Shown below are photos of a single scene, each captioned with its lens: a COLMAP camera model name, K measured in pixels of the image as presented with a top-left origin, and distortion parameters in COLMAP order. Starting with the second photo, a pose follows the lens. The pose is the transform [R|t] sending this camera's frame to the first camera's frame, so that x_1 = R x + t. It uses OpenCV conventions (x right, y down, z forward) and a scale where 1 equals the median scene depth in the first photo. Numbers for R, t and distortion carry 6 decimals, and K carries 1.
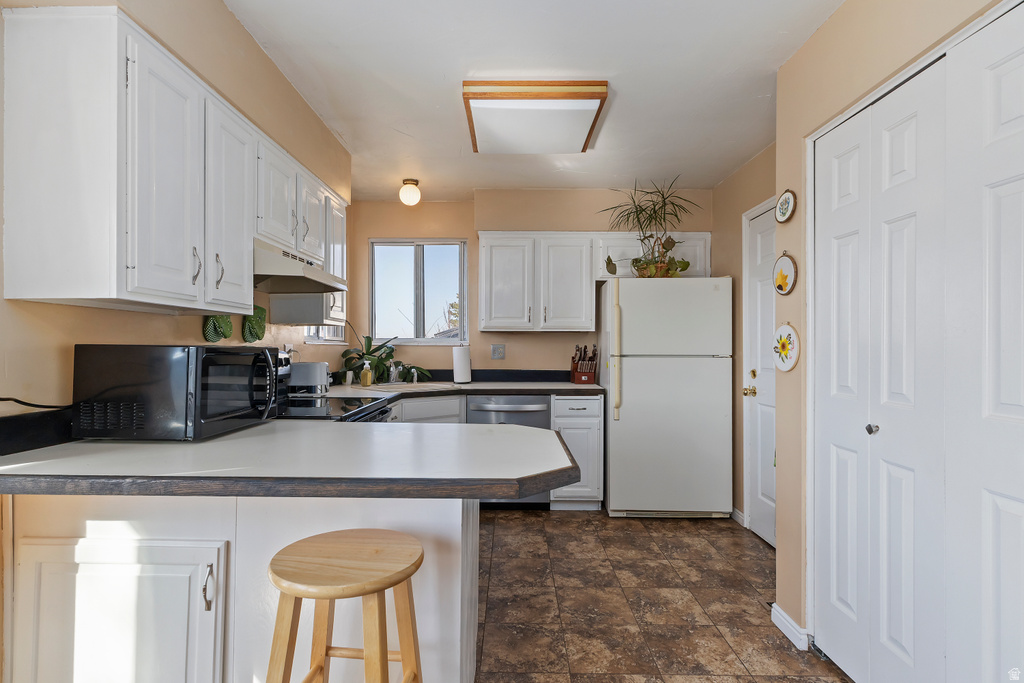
lens RADIAL K [[494.5, 0, 503.9], [0, 494.5, 340.7], [0, 0, 1]] dist [0.000911, -0.000002]
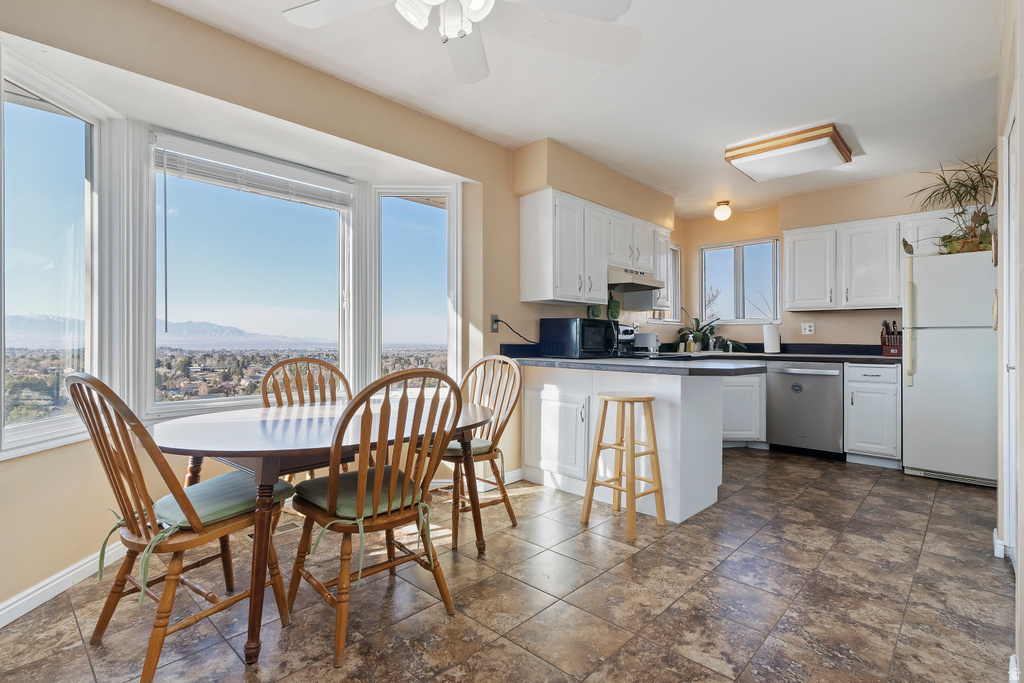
lens RADIAL K [[482.2, 0, 516.0], [0, 482.2, 338.2], [0, 0, 1]] dist [0.000616, 0.000350]
pose [[0.737580, -0.001572, -0.675258, 0.285161], [0.008066, 0.999946, 0.006483, 0.036315], [0.675211, -0.010228, 0.737553, -0.363655]]
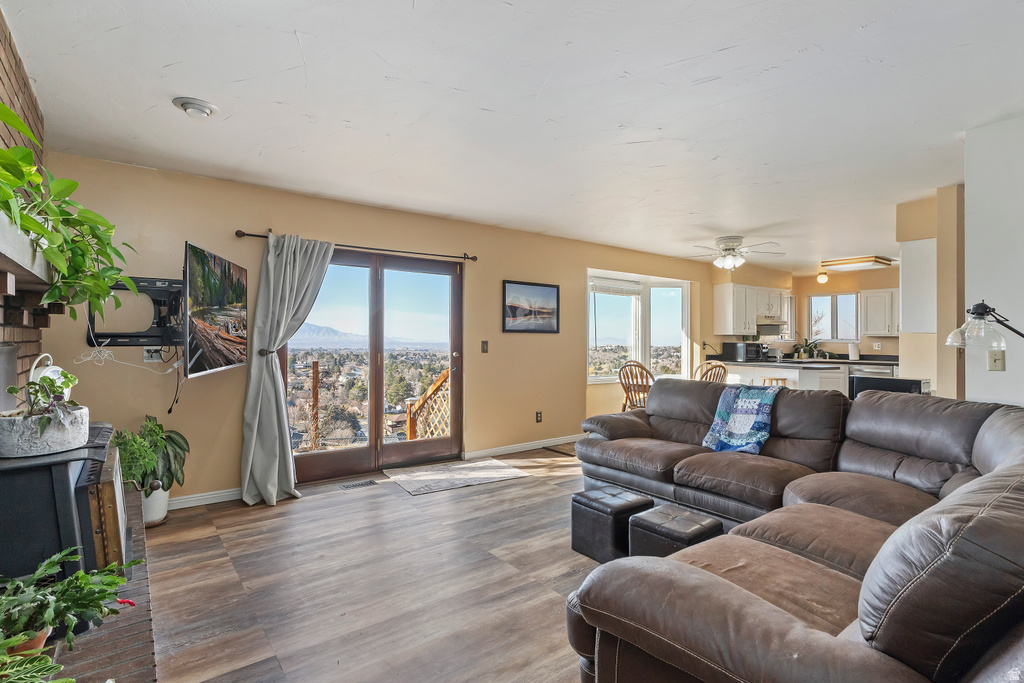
lens RADIAL K [[494.5, 0, 503.9], [0, 494.5, 340.7], [0, 0, 1]] dist [0.000911, -0.000002]
pose [[0.597818, 0.005014, -0.801616, 0.785524], [0.004981, 0.999938, 0.009969, -0.030843], [0.801617, -0.009952, 0.597756, -1.611792]]
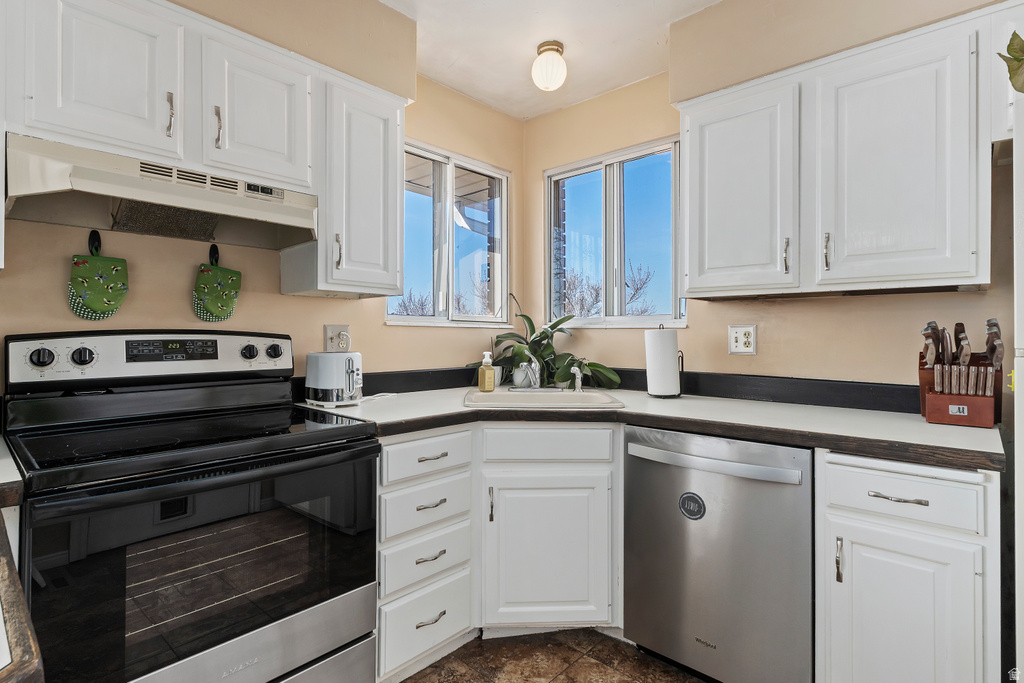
lens RADIAL K [[501.2, 0, 516.3], [0, 501.2, 330.5], [0, 0, 1]] dist [-0.002531, -0.000761]
pose [[0.747740, -0.004847, -0.663974, 0.176365], [0.007152, 0.999974, 0.000754, 0.013148], [0.663953, -0.005312, 0.747755, 0.524402]]
